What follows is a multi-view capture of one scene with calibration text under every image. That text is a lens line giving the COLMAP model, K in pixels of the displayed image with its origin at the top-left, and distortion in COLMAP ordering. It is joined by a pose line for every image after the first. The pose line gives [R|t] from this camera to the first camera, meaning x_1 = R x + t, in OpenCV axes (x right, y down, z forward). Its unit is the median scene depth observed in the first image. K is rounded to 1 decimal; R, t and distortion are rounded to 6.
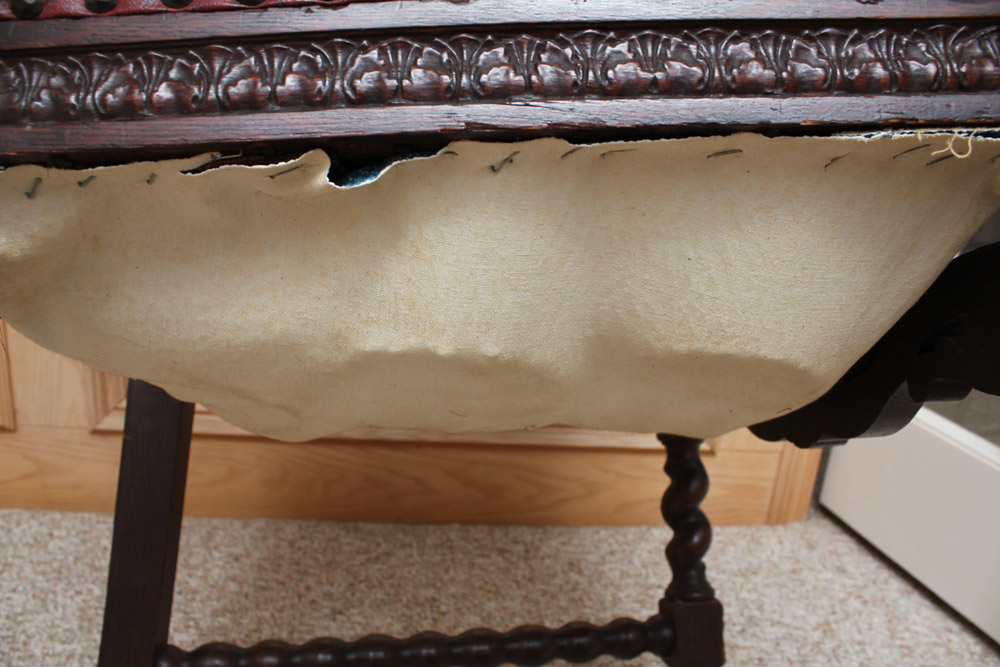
lens RADIAL K [[797.0, 0, 492.7], [0, 797.0, 345.9], [0, 0, 1]] dist [-0.160121, 0.115403]
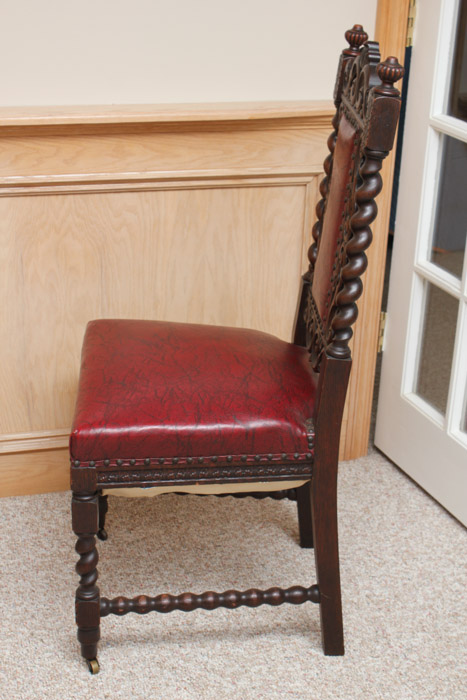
lens RADIAL K [[1105.6, 0, 243.6], [0, 1105.6, 365.9], [0, 0, 1]] dist [-0.005139, 0.000000]
pose [[0.985143, -0.106688, 0.134574, -0.240512], [0.087552, 0.986148, 0.140880, -0.450044], [-0.147741, -0.127005, 0.980838, -1.775829]]
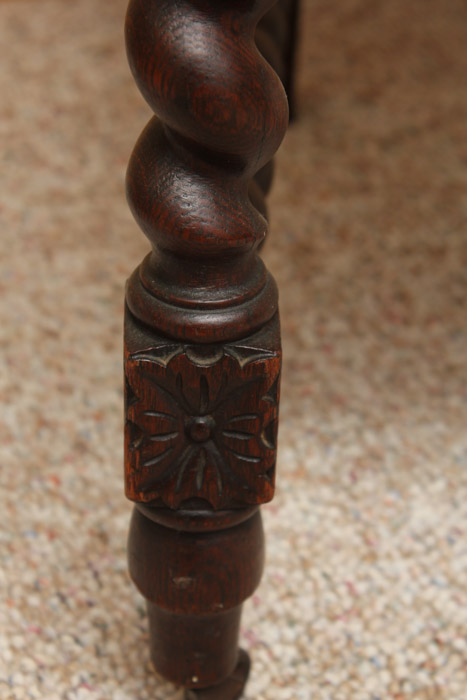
lens RADIAL K [[1630.0, 0, 232.6], [0, 1630.0, 349.4], [0, 0, 1]] dist [0.079939, 0.000000]
pose [[0.971842, -0.174128, 0.158755, -0.474619], [0.115216, 0.938856, 0.324460, 0.125069], [-0.205546, -0.297032, 0.932482, -0.073109]]
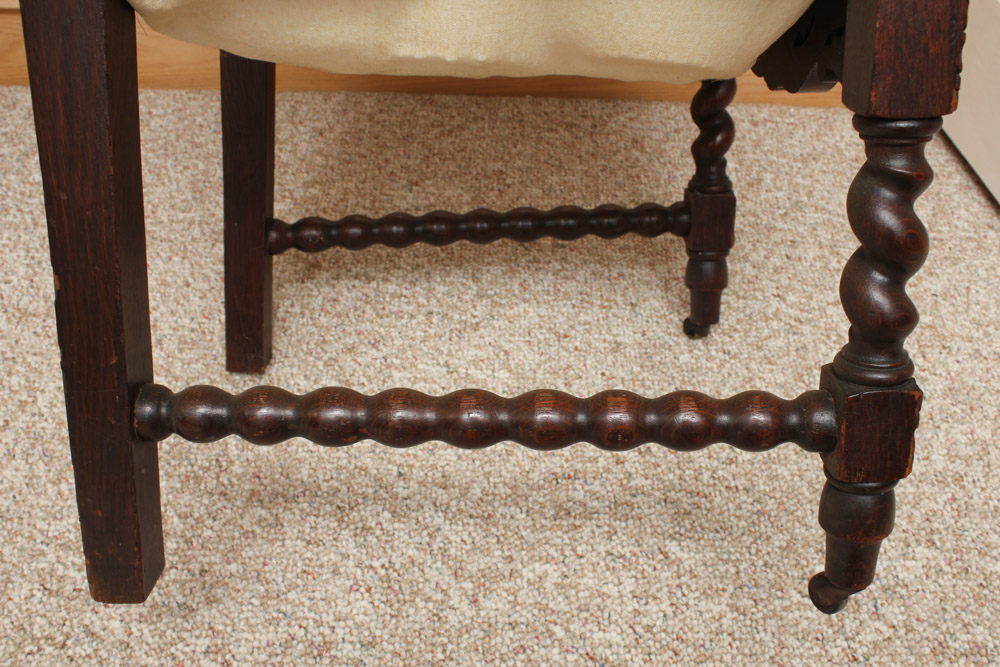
lens RADIAL K [[976.5, 0, 503.1], [0, 976.5, 331.0], [0, 0, 1]] dist [-0.094723, 0.000000]
pose [[0.992390, 0.047864, -0.113455, 0.092477], [0.013994, 0.871555, 0.490099, -0.149705], [0.122340, -0.487956, 0.864252, -0.282158]]
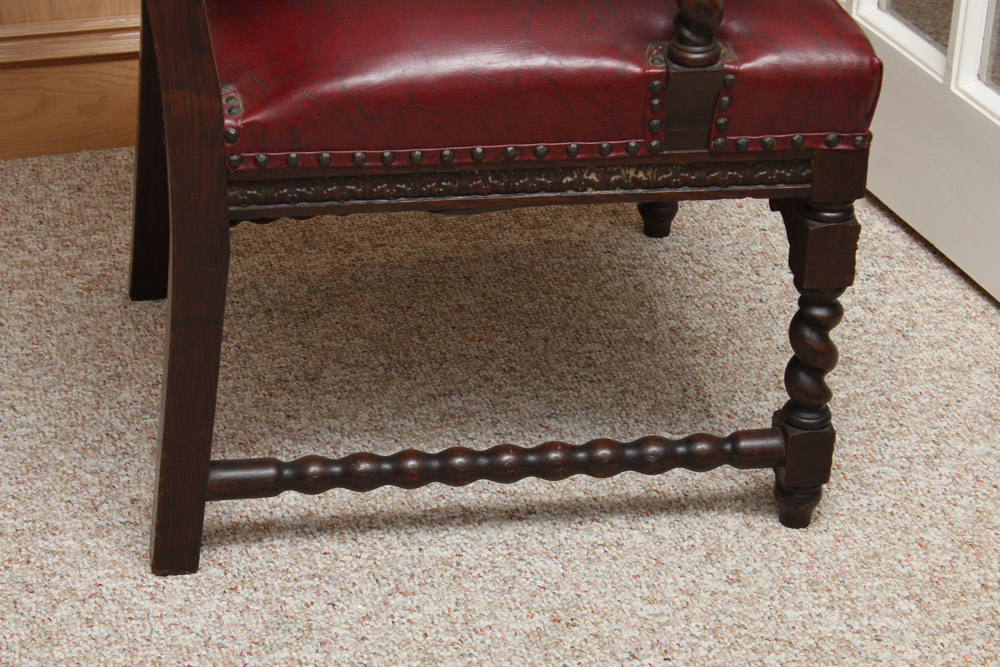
lens RADIAL K [[2328.5, 0, 498.2], [0, 2328.5, 332.9], [0, 0, 1]] dist [0.079939, 0.000000]
pose [[0.987199, -0.129107, 0.093649, -0.119483], [0.102551, 0.963504, 0.247272, -0.217519], [-0.122156, -0.234502, 0.964410, -1.932252]]
